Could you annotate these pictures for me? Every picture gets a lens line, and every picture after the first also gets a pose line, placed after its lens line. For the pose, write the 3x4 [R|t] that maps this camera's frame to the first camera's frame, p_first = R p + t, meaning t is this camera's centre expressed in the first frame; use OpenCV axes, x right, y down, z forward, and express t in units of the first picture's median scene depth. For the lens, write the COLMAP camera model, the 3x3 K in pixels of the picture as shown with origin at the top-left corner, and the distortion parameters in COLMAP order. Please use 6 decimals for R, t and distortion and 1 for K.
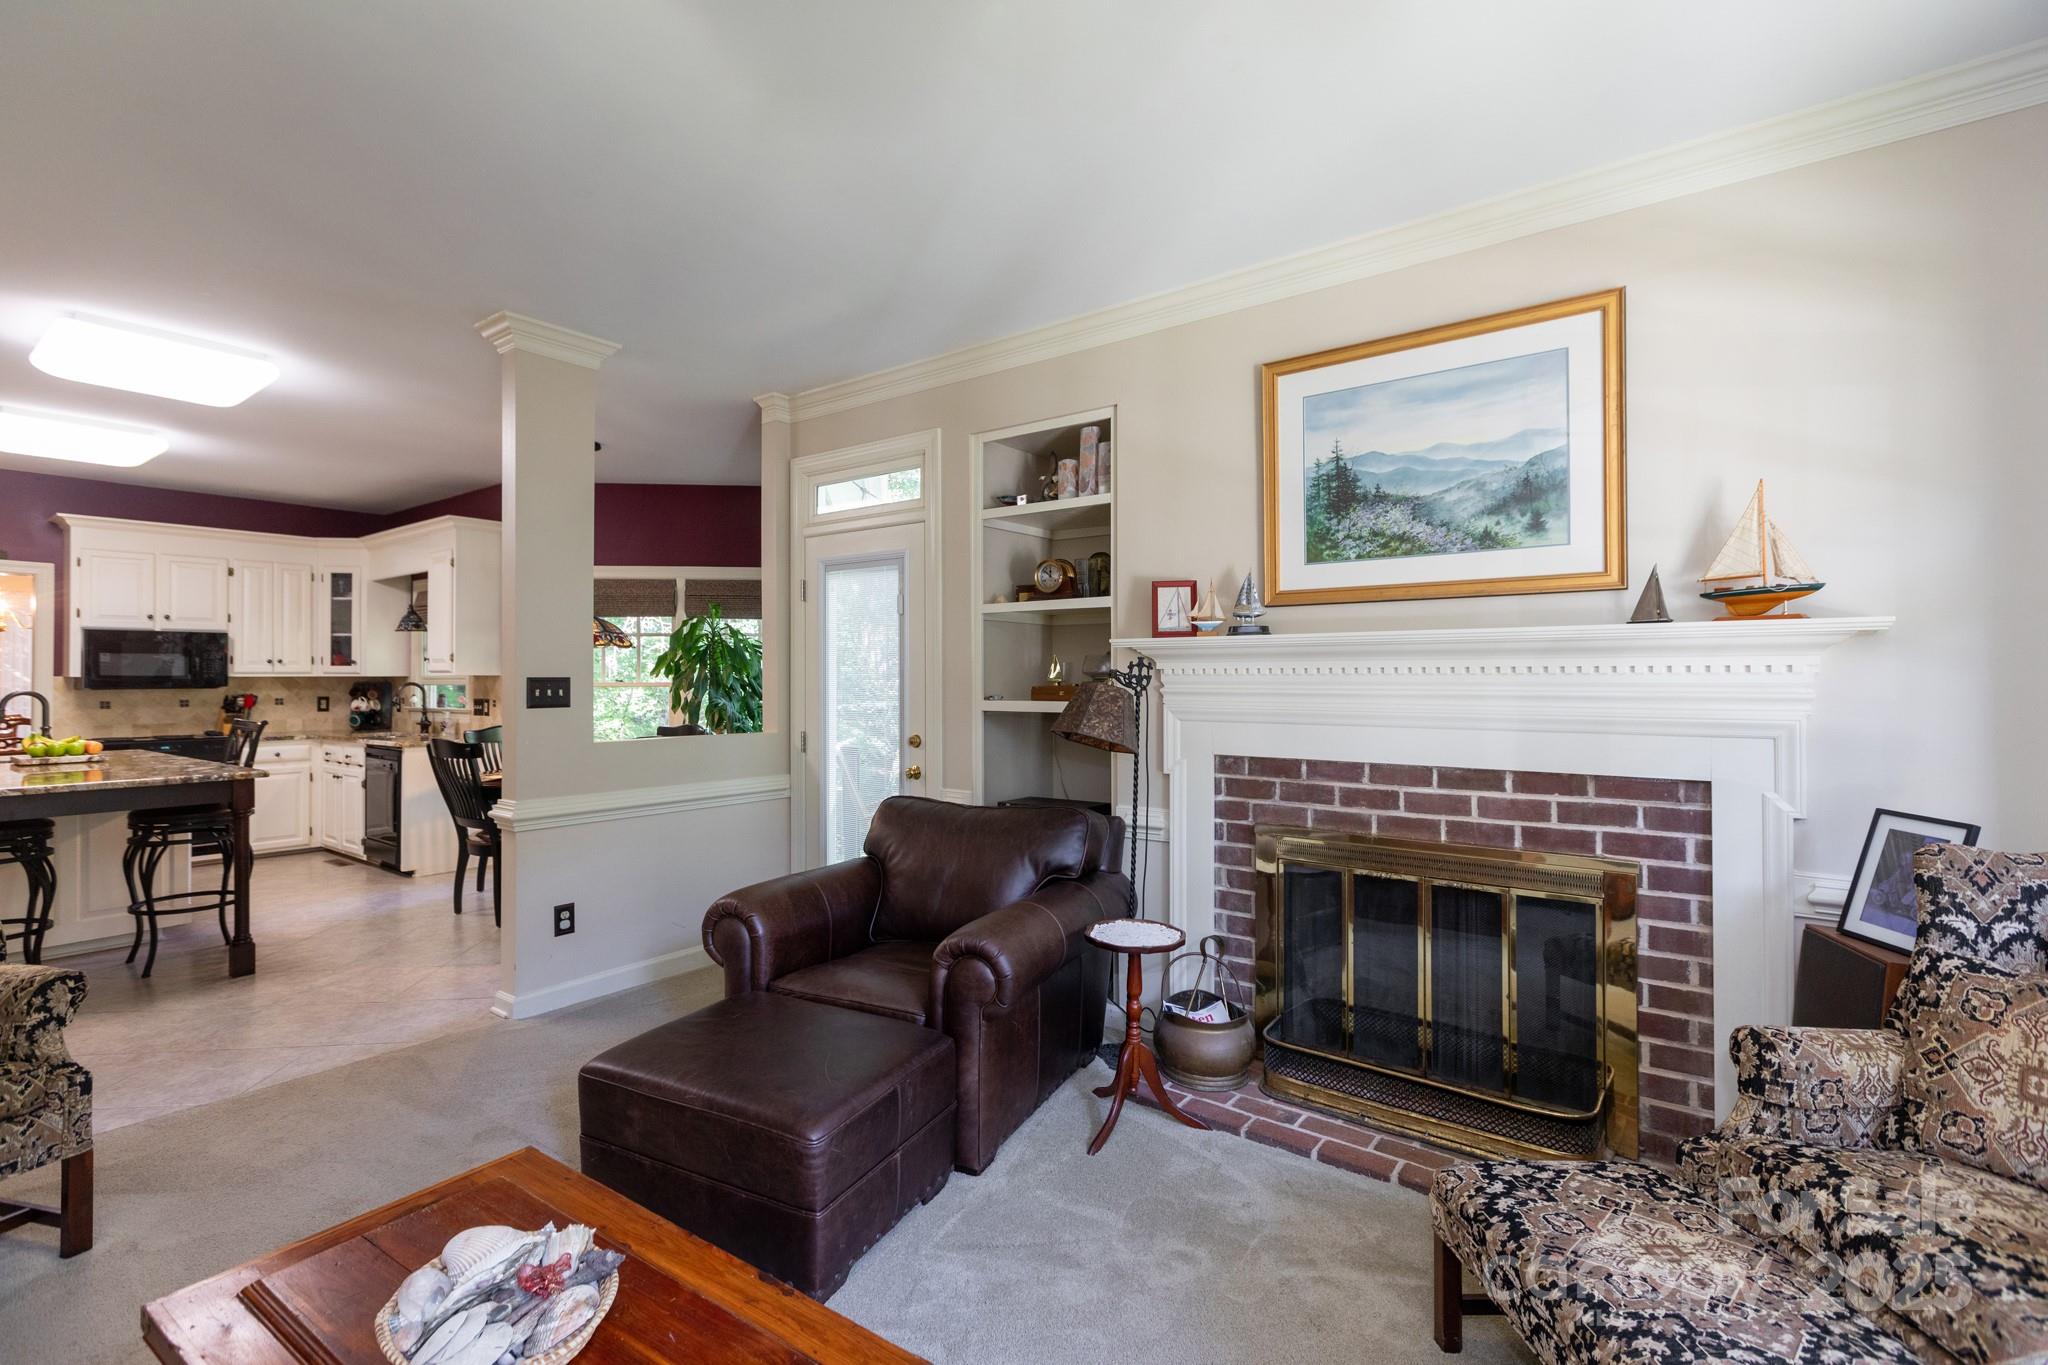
lens RADIAL K [[925.1, 0, 1024.9], [0, 925.1, 680.8], [0, 0, 1]] dist [0.001142, -0.000171]
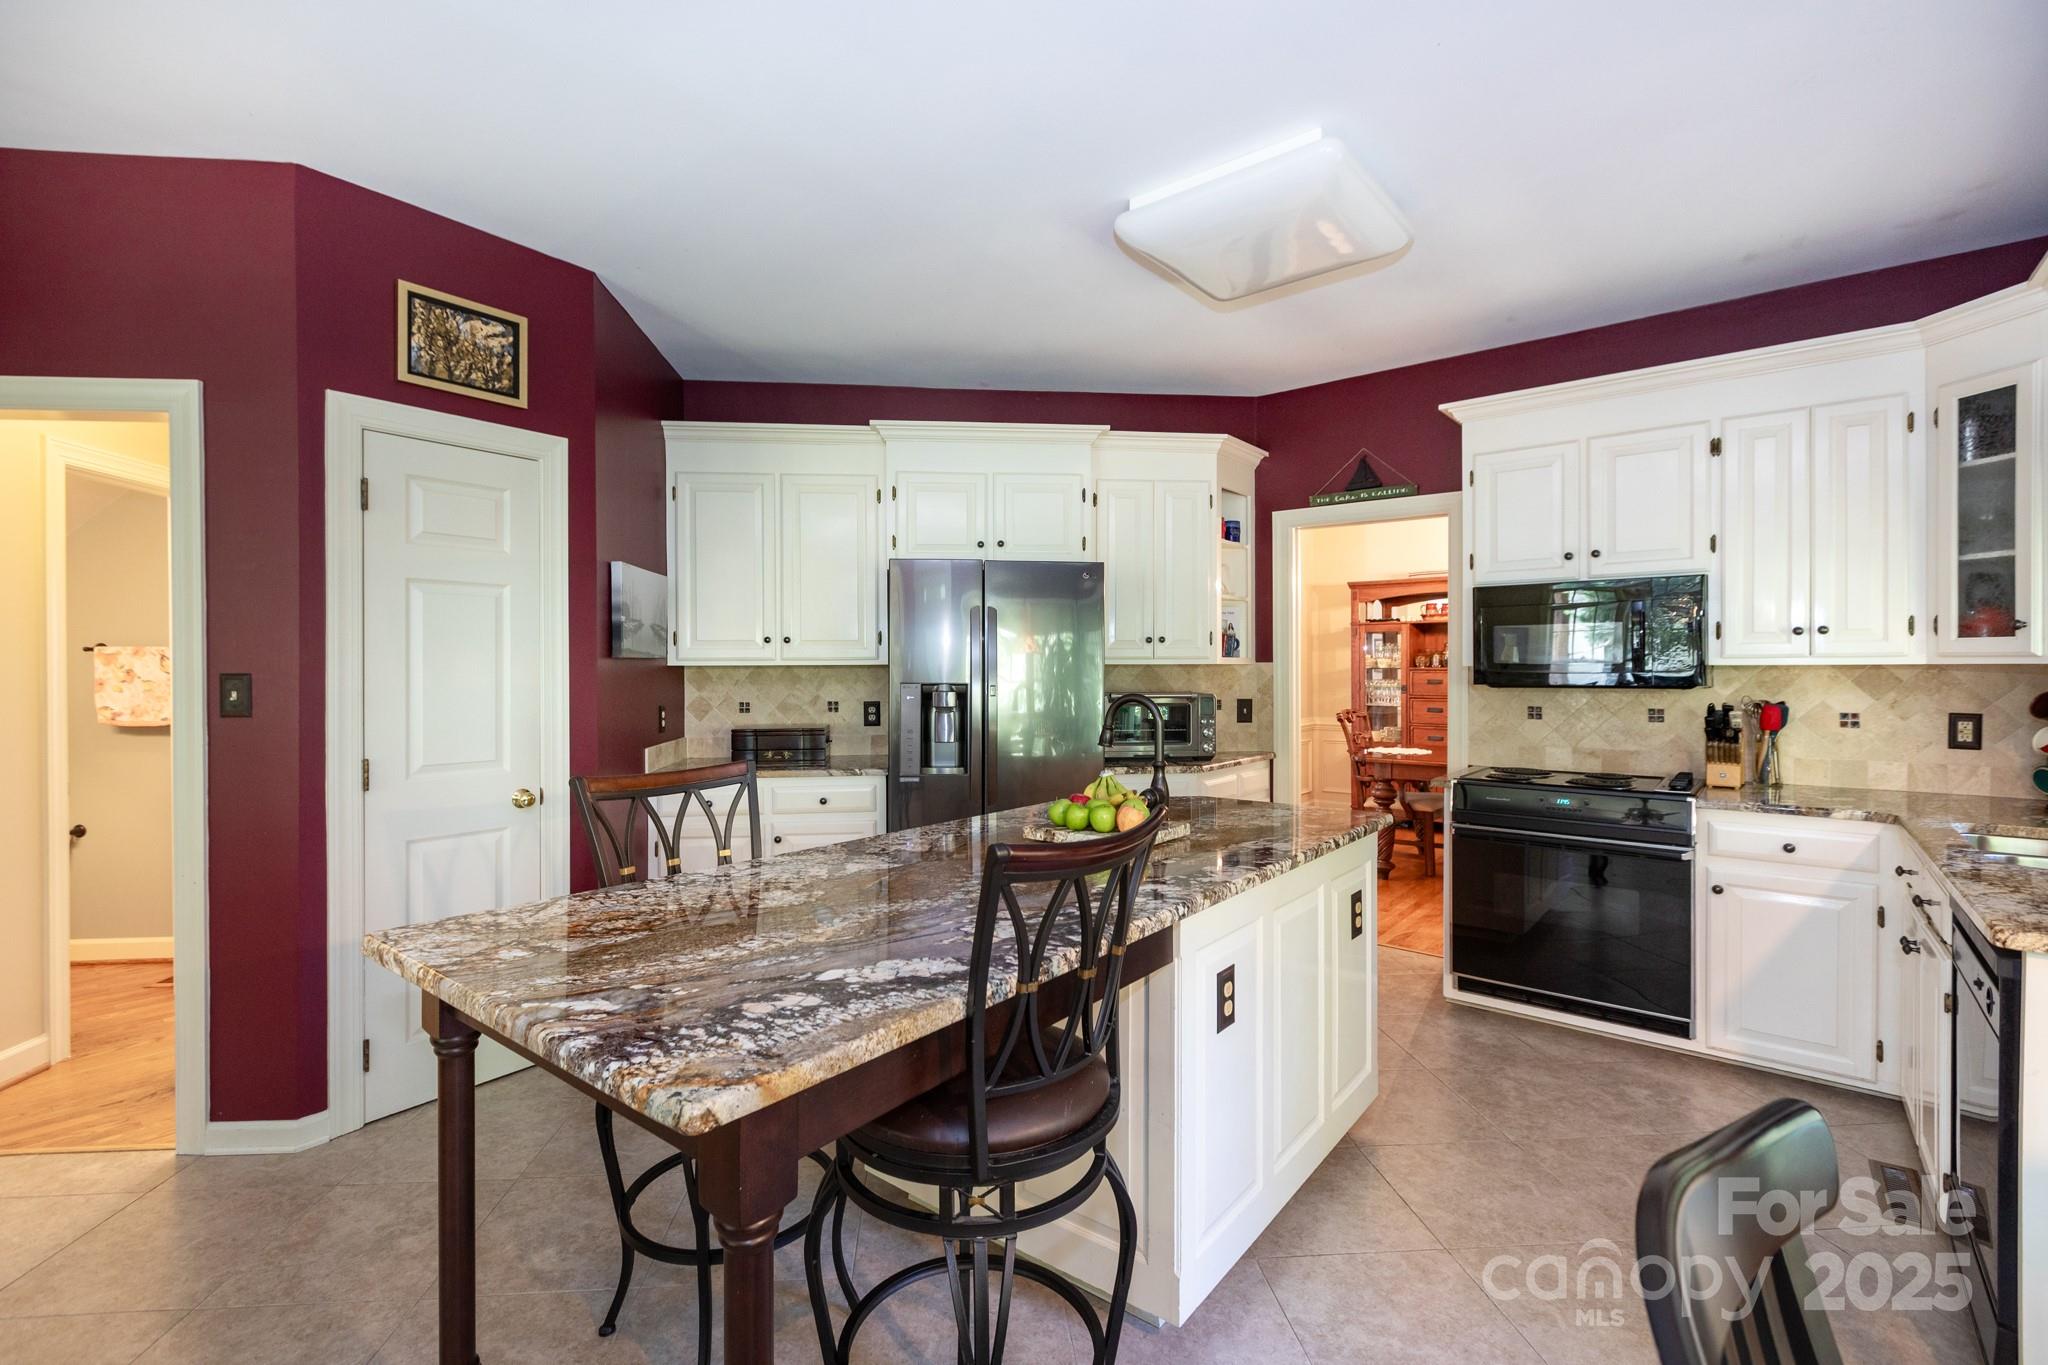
lens RADIAL K [[925.1, 0, 1023.2], [0, 925.1, 668.0], [0, 0, 1]] dist [0.001142, -0.000171]
pose [[-0.066718, 0.007246, -0.997746, -0.335655], [0.004501, 0.999966, 0.006961, -0.007850], [0.997762, -0.004026, -0.066749, 0.637788]]
